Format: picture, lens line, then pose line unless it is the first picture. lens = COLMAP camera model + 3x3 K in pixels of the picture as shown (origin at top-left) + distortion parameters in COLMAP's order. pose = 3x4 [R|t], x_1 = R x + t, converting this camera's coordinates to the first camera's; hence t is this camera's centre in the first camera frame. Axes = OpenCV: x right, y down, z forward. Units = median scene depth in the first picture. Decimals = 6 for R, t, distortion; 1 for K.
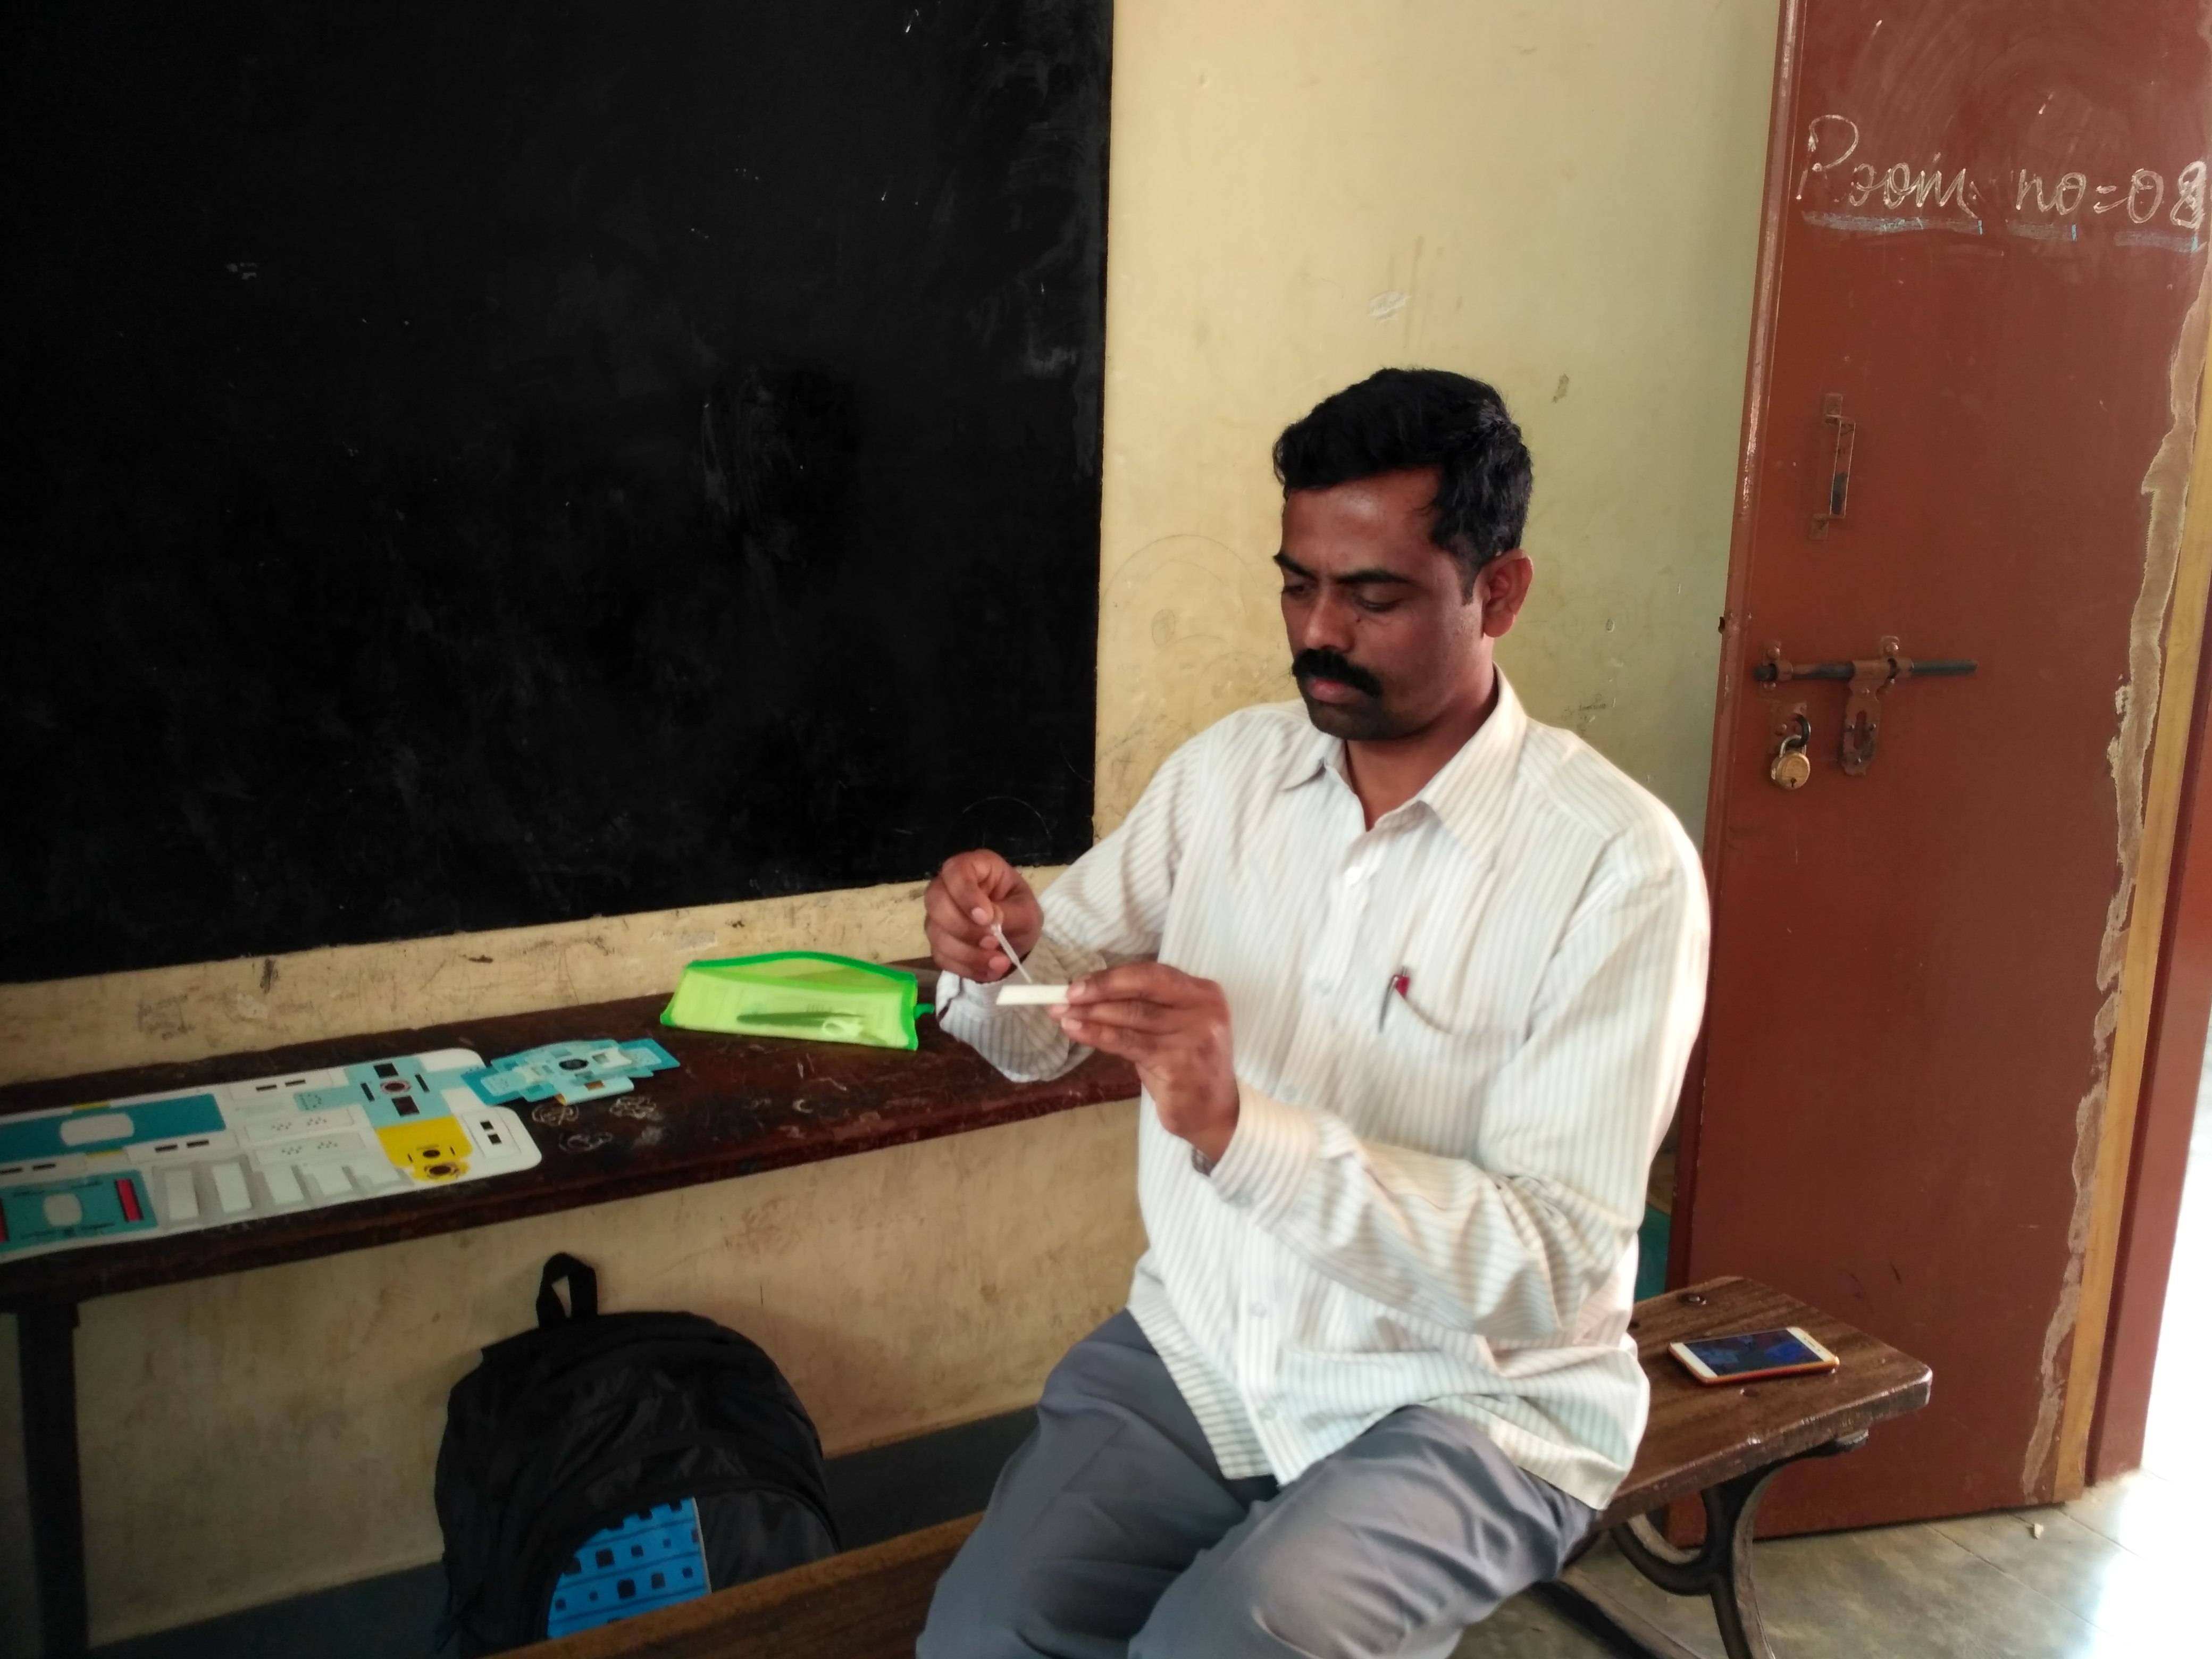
lens RADIAL K [[2037.1, 0, 1133.7], [0, 2037.1, 838.7], [0, 0, 1]] dist [0.128244, -0.358969]
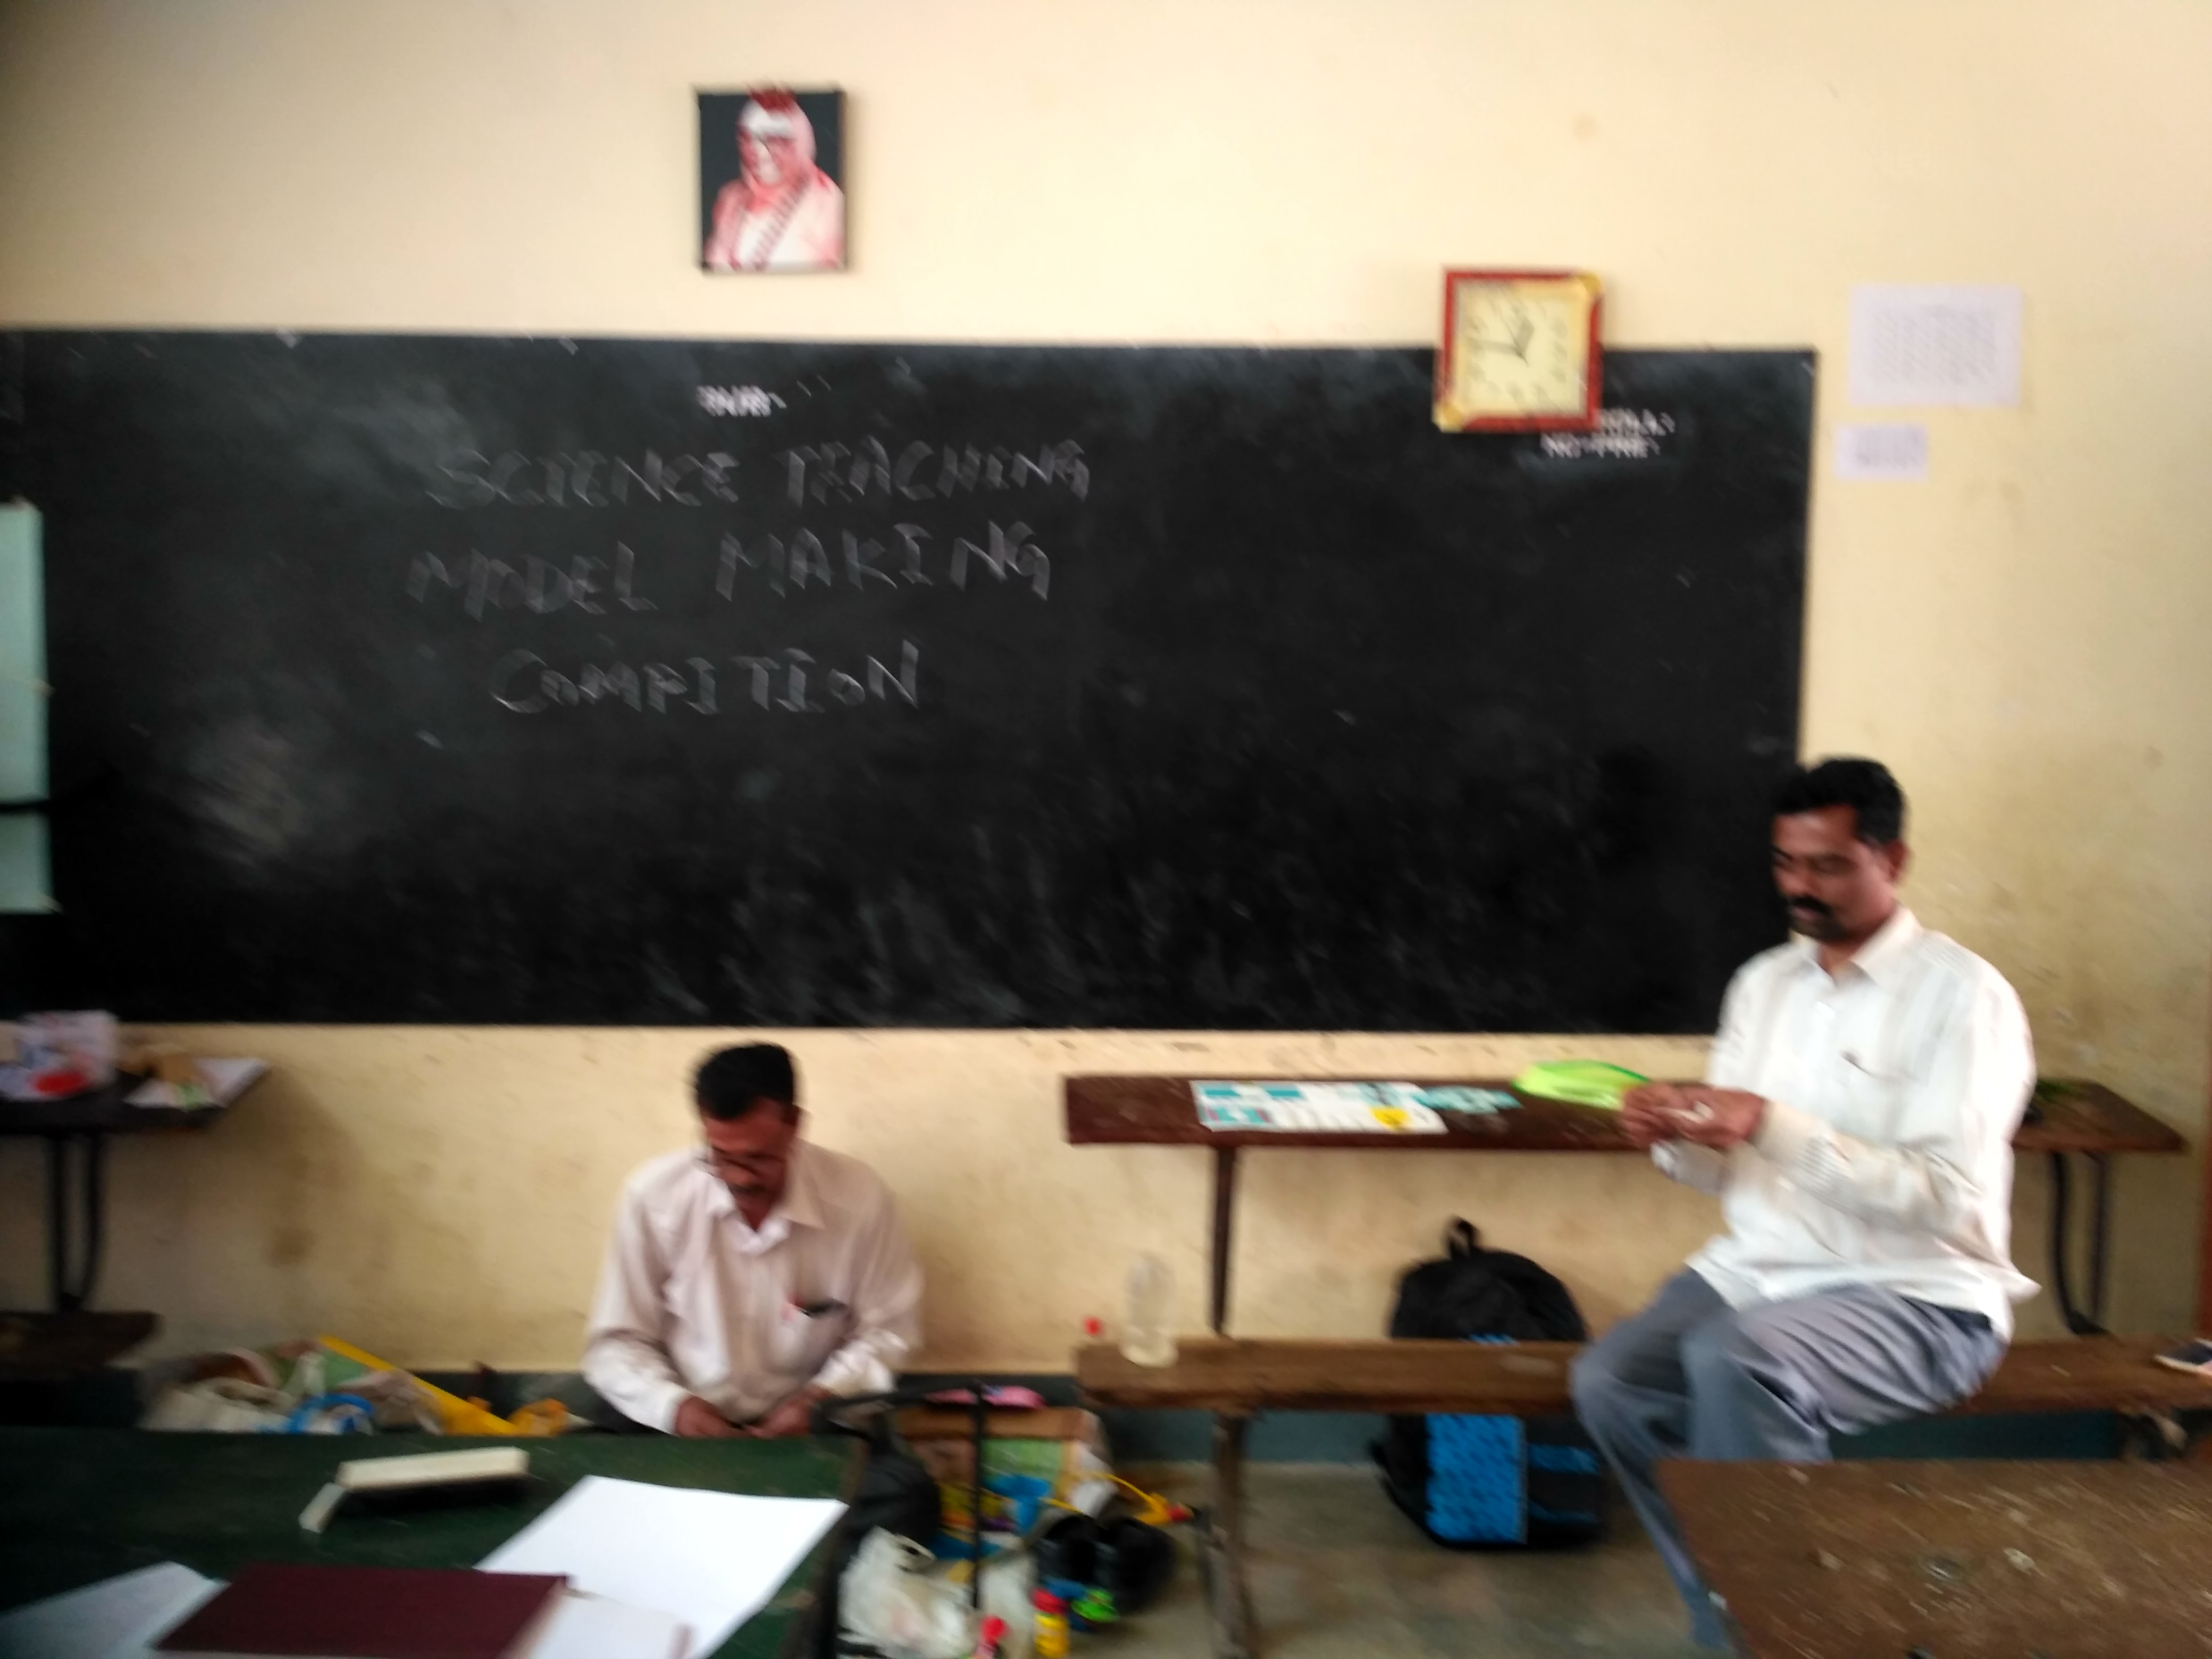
lens RADIAL K [[2037.1, 0, 1133.7], [0, 2037.1, 838.7], [0, 0, 1]] dist [0.128244, -0.358969]
pose [[0.880036, 0.021764, -0.474408, 0.337959], [-0.099176, 0.985346, -0.138770, 0.150759], [0.464436, 0.169173, 0.869298, -0.812204]]
